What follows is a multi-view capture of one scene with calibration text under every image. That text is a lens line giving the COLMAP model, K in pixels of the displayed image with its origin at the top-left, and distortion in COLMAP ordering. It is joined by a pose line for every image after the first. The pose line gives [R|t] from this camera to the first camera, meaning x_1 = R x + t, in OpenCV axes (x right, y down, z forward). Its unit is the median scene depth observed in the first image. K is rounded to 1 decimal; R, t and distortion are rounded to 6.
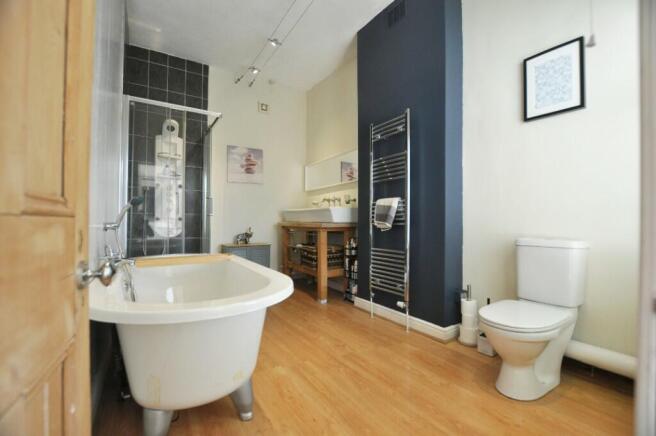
lens RADIAL K [[291.2, 0, 326.9], [0, 291.2, 220.7], [0, 0, 1]] dist [-0.028953, 0.000682]
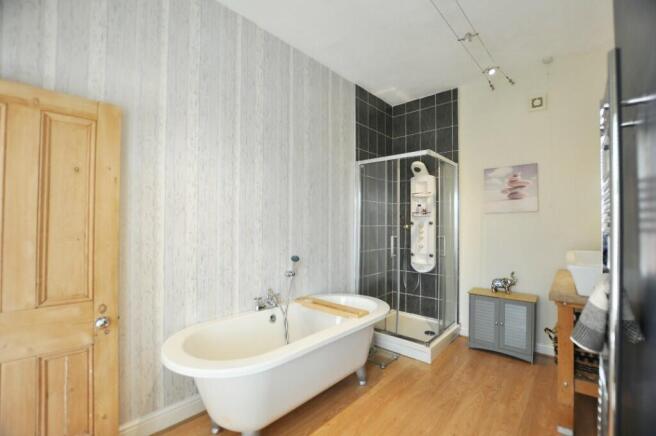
lens RADIAL K [[291.2, 0, 327.0], [0, 291.2, 219.0], [0, 0, 1]] dist [-0.028953, 0.000682]
pose [[0.267896, -0.021496, -0.963208, 0.330168], [0.006825, 0.999768, -0.020414, -0.103283], [0.963424, -0.001105, 0.267981, 0.339964]]
